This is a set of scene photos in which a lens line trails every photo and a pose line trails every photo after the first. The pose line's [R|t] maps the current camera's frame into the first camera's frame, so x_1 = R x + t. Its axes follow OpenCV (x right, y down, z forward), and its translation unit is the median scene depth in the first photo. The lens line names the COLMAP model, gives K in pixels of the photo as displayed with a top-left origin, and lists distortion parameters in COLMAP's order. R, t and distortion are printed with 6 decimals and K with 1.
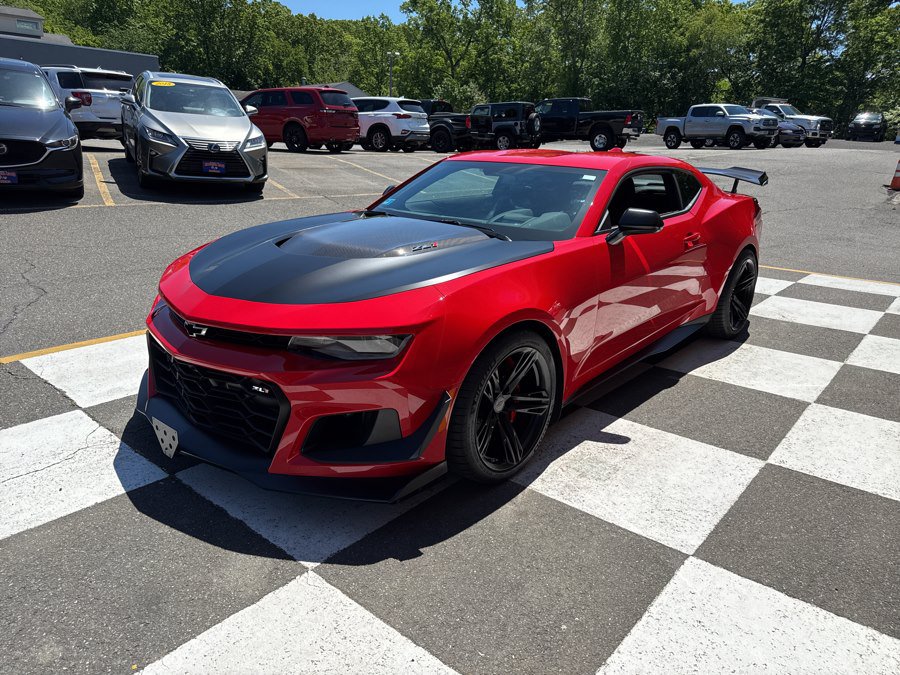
lens RADIAL K [[643.6, 0, 450.0], [0, 643.6, 337.5], [0, 0, 1]] dist [0.013560, -0.016774]
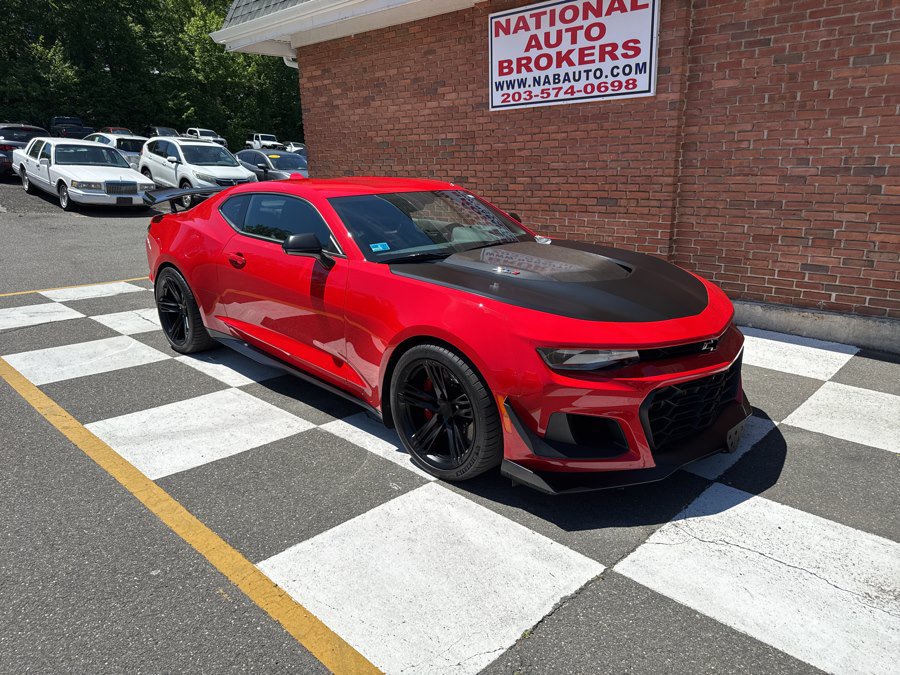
lens RADIAL K [[638.2, 0, 452.6], [0, 638.2, 337.7], [0, 0, 1]] dist [0.018014, -0.026352]
pose [[0.055638, -0.305819, 0.950463, -0.415448], [0.302678, 0.912309, 0.275825, -0.132376], [-0.951468, 0.272338, 0.143324, 0.348511]]
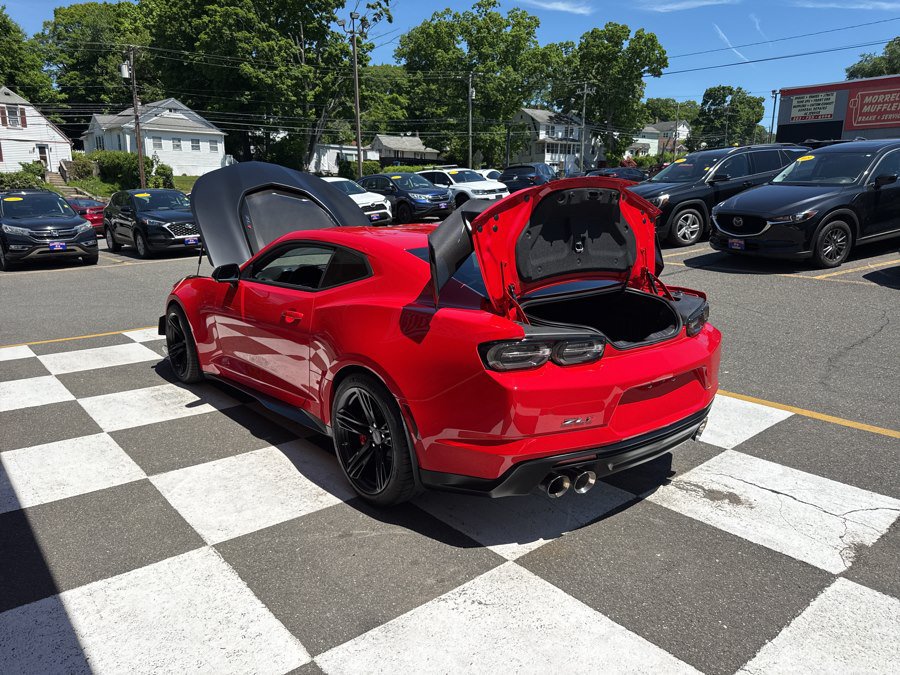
lens RADIAL K [[638.2, 0, 452.6], [0, 638.2, 337.7], [0, 0, 1]] dist [0.018014, -0.026352]
pose [[-0.167276, 0.185895, -0.968226, 0.533345], [-0.291253, 0.928915, 0.228666, -0.173083], [0.941908, 0.320249, -0.101243, 0.566272]]
